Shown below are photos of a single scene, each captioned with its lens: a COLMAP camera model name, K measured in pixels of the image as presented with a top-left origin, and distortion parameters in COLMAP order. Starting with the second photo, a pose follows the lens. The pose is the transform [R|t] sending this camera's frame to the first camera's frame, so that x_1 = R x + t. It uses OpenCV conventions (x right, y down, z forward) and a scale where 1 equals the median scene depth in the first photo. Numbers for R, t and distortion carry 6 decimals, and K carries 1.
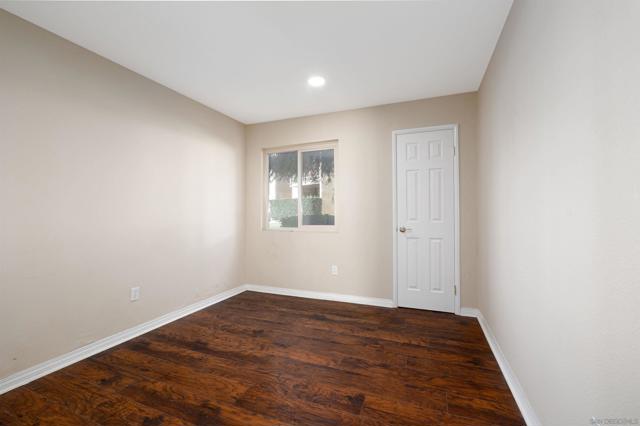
lens RADIAL K [[285.5, 0, 320.0], [0, 285.5, 213.0], [0, 0, 1]] dist [-0.000965, -0.000323]
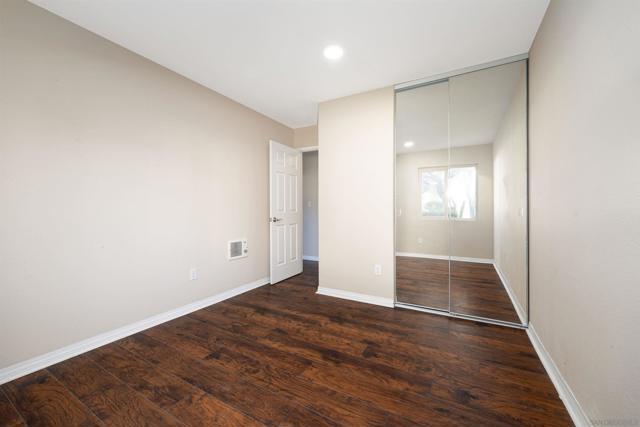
lens RADIAL K [[269.2, 0, 319.6], [0, 269.2, 212.0], [0, 0, 1]] dist [0.017421, -0.000084]
pose [[-0.991206, 0.011662, 0.131811, -0.439949], [0.011817, 0.999930, 0.000394, 0.040705], [-0.131797, 0.001948, -0.991275, 1.915410]]
